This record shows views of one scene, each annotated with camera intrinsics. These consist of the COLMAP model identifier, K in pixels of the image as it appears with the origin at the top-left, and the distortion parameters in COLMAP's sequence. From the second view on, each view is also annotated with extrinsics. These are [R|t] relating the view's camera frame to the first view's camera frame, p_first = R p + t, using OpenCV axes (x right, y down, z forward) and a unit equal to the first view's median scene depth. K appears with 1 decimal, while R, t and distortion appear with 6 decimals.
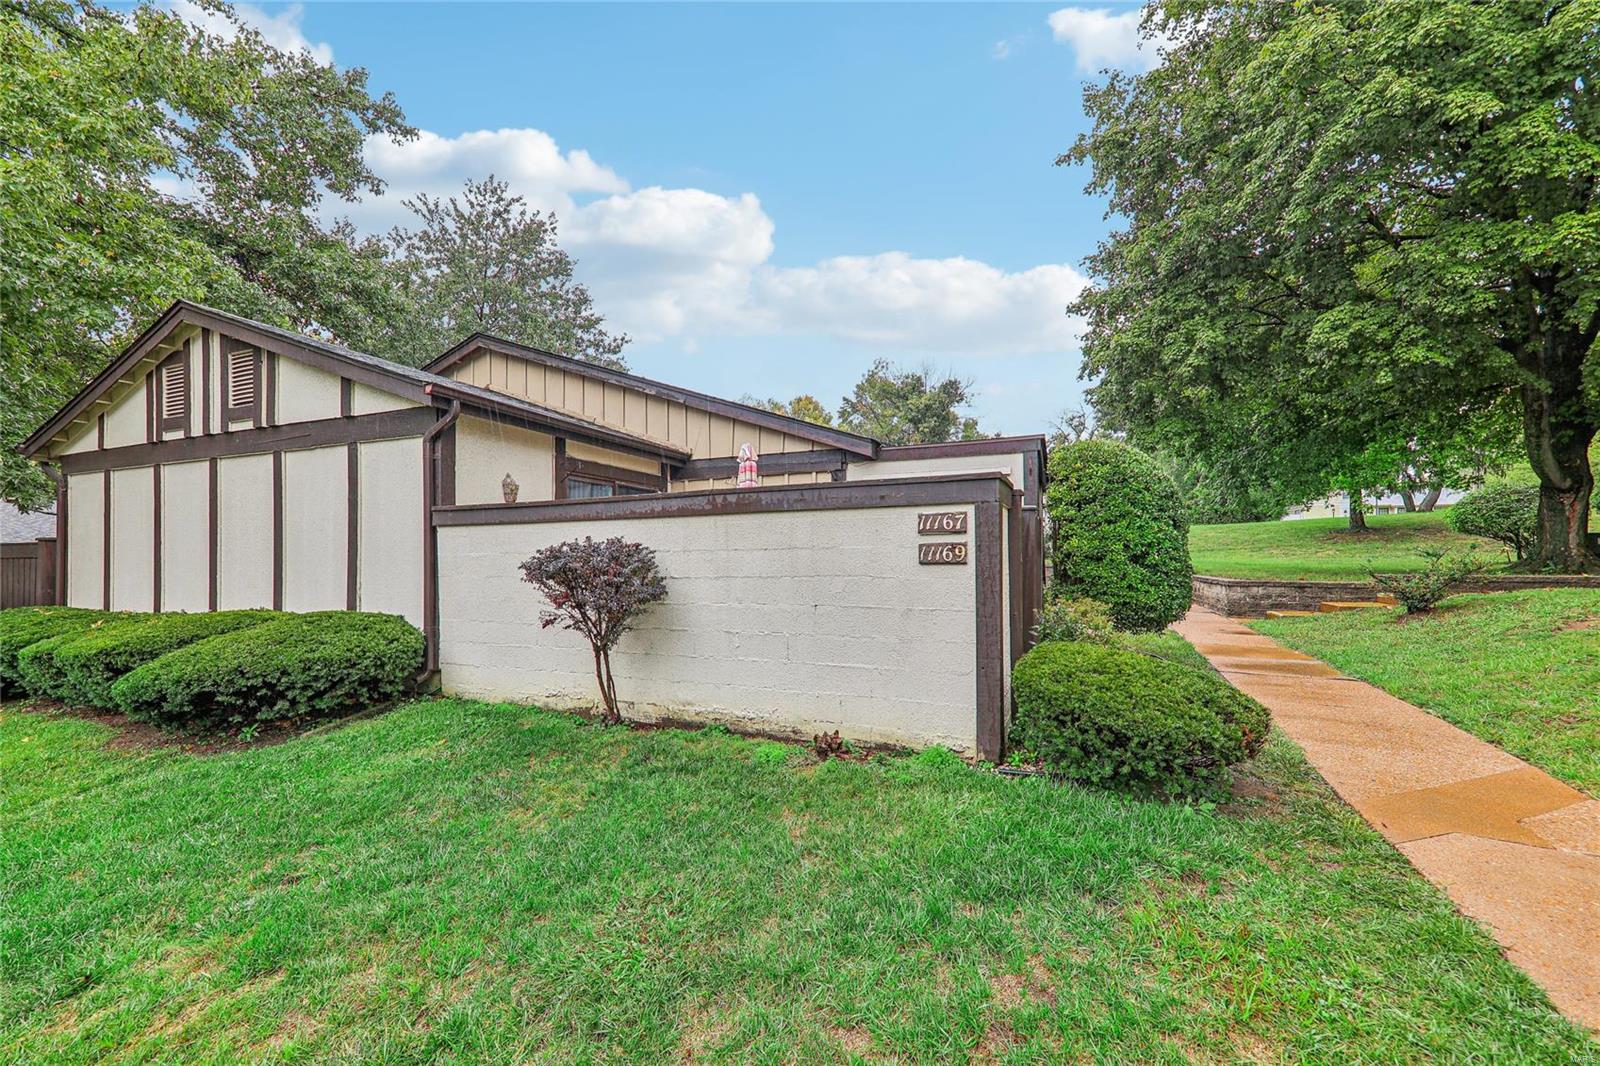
lens RADIAL K [[639.1, 0, 803.8], [0, 639.1, 539.1], [0, 0, 1]] dist [0.044820, -0.008700]
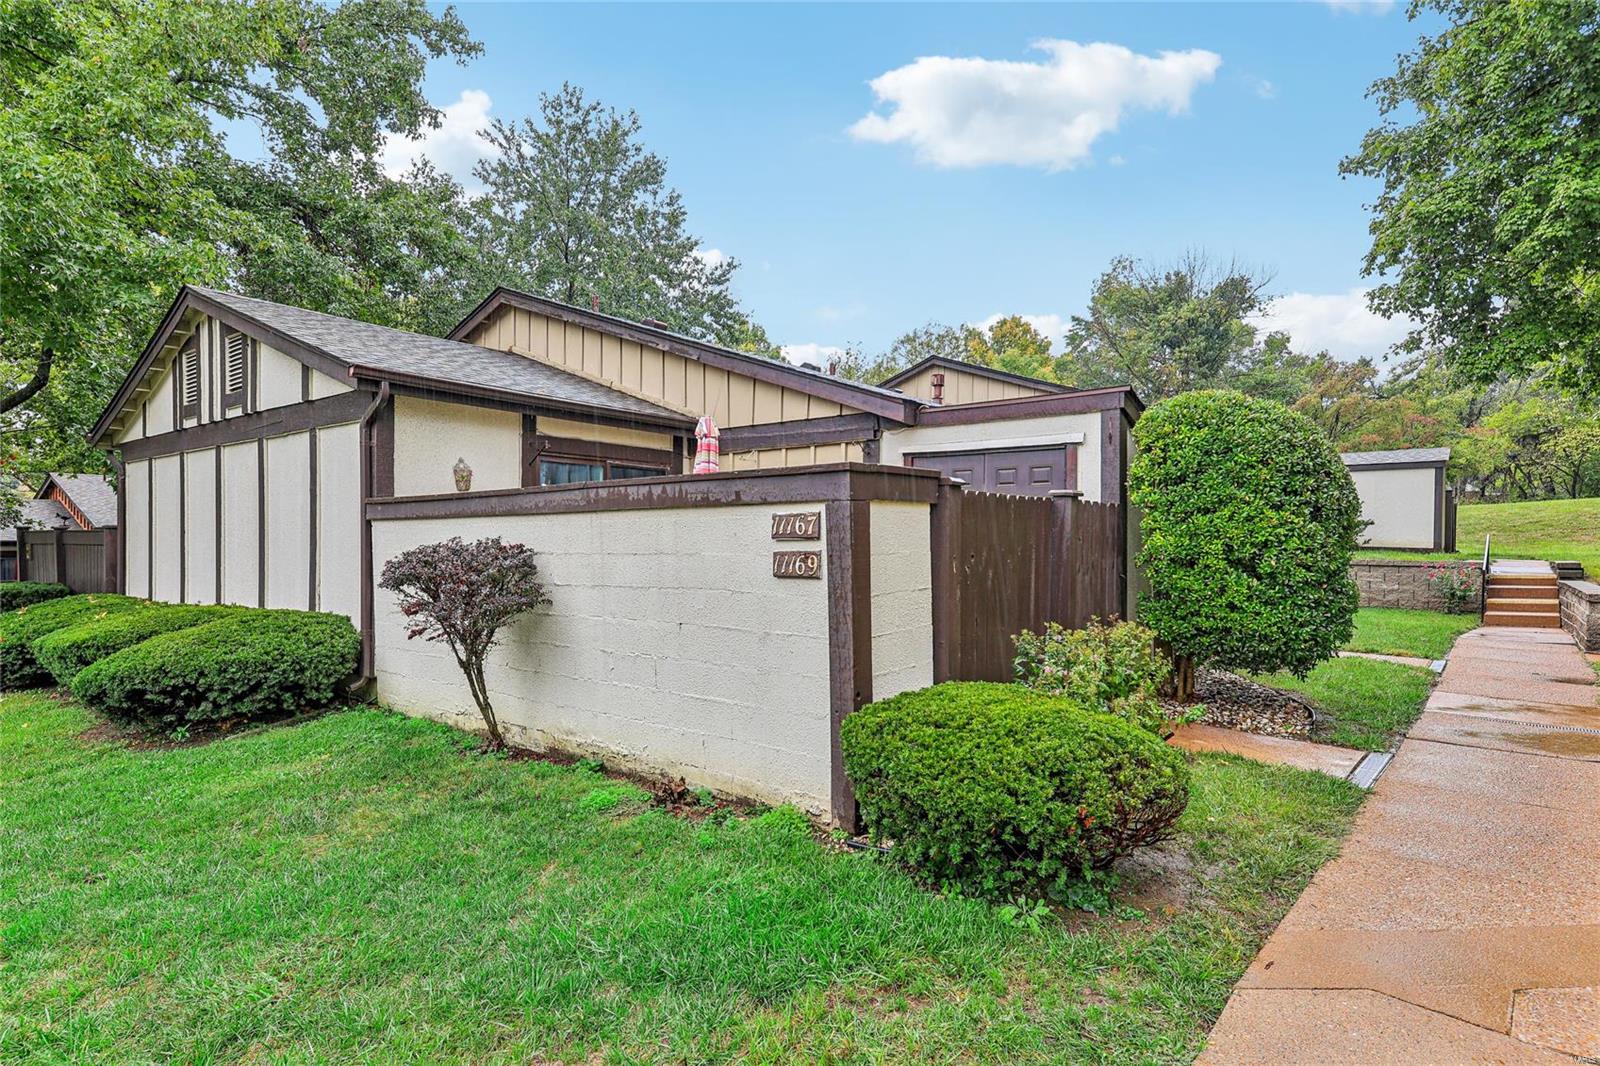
lens RADIAL K [[863.0, 0, 800.0], [0, 863.0, 533.0], [0, 0, 1]] dist [0.047154, 0.000441]
pose [[0.962392, 0.003703, -0.271639, 0.319851], [0.002164, 0.999771, 0.021298, -0.024689], [0.271655, -0.021085, 0.962164, -0.016010]]
